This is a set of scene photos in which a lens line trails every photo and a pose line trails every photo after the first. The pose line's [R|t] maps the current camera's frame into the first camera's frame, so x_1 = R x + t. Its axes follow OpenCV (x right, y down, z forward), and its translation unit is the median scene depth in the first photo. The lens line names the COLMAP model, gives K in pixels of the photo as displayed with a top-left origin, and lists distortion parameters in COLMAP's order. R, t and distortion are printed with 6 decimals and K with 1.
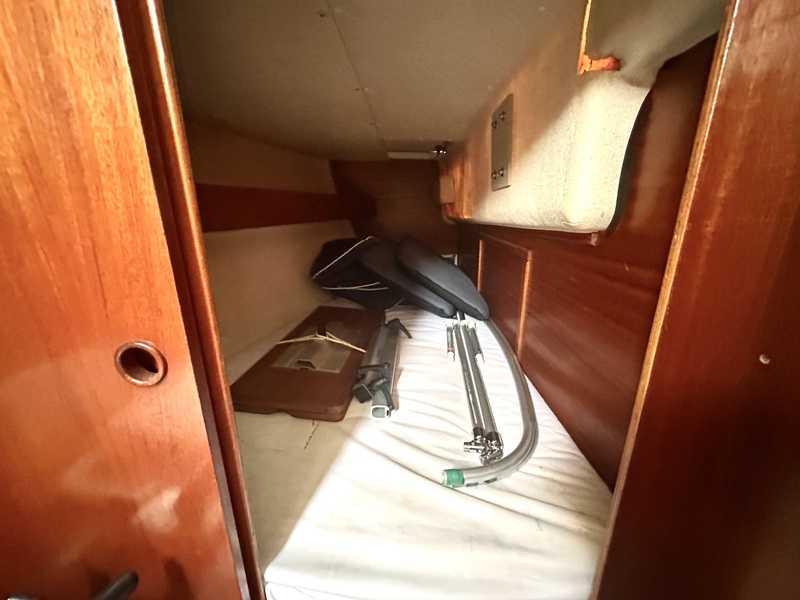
lens RADIAL K [[324.5, 0, 399.9], [0, 324.5, 301.2], [0, 0, 1]] dist [0.000482, 0.001780]
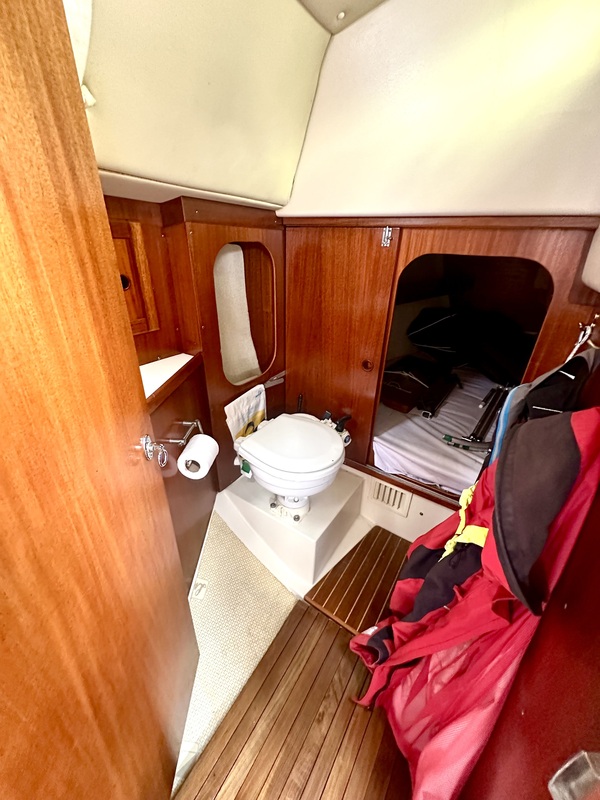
lens RADIAL K [[324.5, 0, 299.3], [0, 324.5, 400.5], [0, 0, 1]] dist [0.000482, 0.001780]
pose [[0.835355, 0.263490, -0.482446, 0.197695], [-0.177666, 0.959946, 0.216651, -0.042079], [0.520208, -0.095266, 0.848710, -0.981707]]
